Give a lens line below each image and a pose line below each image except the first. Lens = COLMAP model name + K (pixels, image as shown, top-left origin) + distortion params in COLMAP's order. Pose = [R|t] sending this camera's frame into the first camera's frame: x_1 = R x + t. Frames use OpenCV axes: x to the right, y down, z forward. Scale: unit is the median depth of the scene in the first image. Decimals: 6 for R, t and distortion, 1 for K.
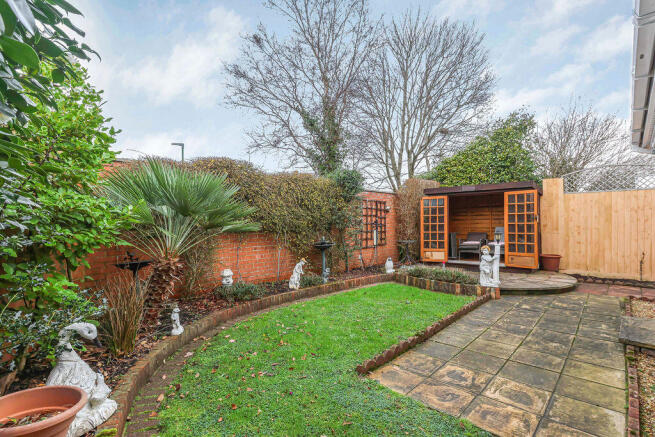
lens RADIAL K [[310.8, 0, 337.6], [0, 310.8, 224.1], [0, 0, 1]] dist [-0.001266, 0.000134]
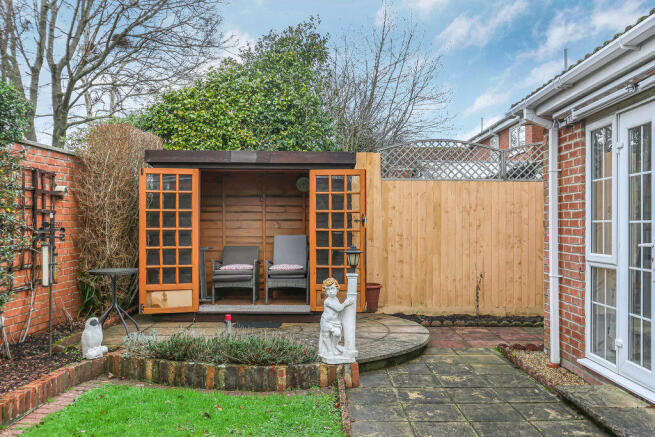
lens RADIAL K [[580.4, 0, 327.7], [0, 580.4, 223.2], [0, 0, 1]] dist [-0.033212, 0.005362]
pose [[0.741829, 0.010176, 0.670512, -0.086253], [-0.009204, 0.999945, -0.004993, -0.007747], [-0.670526, -0.002468, 0.741882, 0.227853]]
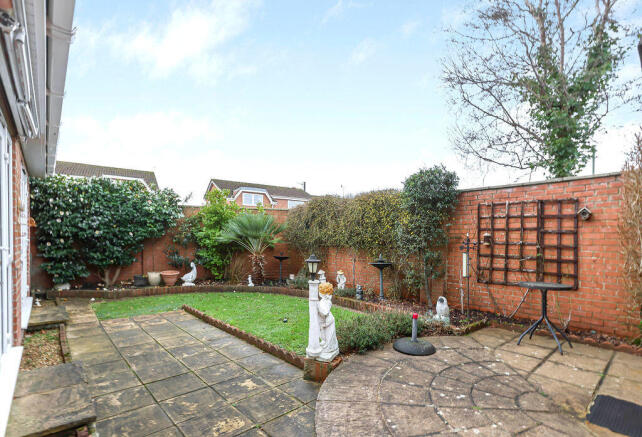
lens RADIAL K [[313.1, 0, 338.3], [0, 313.1, 241.7], [0, 0, 1]] dist [0.004705, -0.000372]
pose [[-0.067796, 0.011516, -0.997633, 0.697507], [-0.014240, 0.999820, 0.012509, -0.007604], [0.997598, 0.015055, -0.067619, 0.710969]]
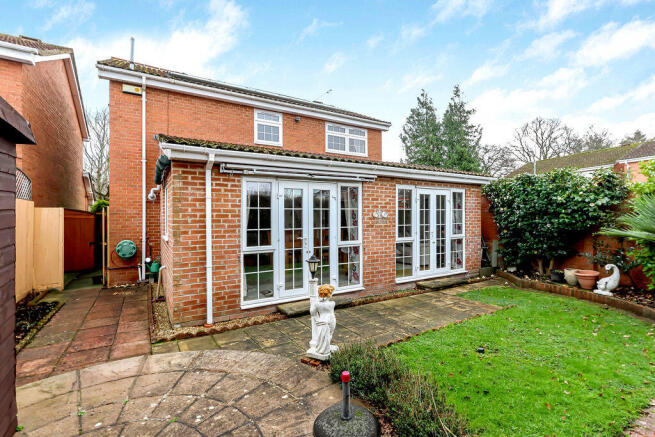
lens RADIAL K [[310.8, 0, 329.9], [0, 310.8, 219.0], [0, 0, 1]] dist [-0.001266, 0.000134]
pose [[-0.960325, 0.015221, 0.278468, 0.206386], [0.014399, 0.999884, -0.004997, -0.031579], [-0.278511, -0.000789, -0.960433, 1.038248]]
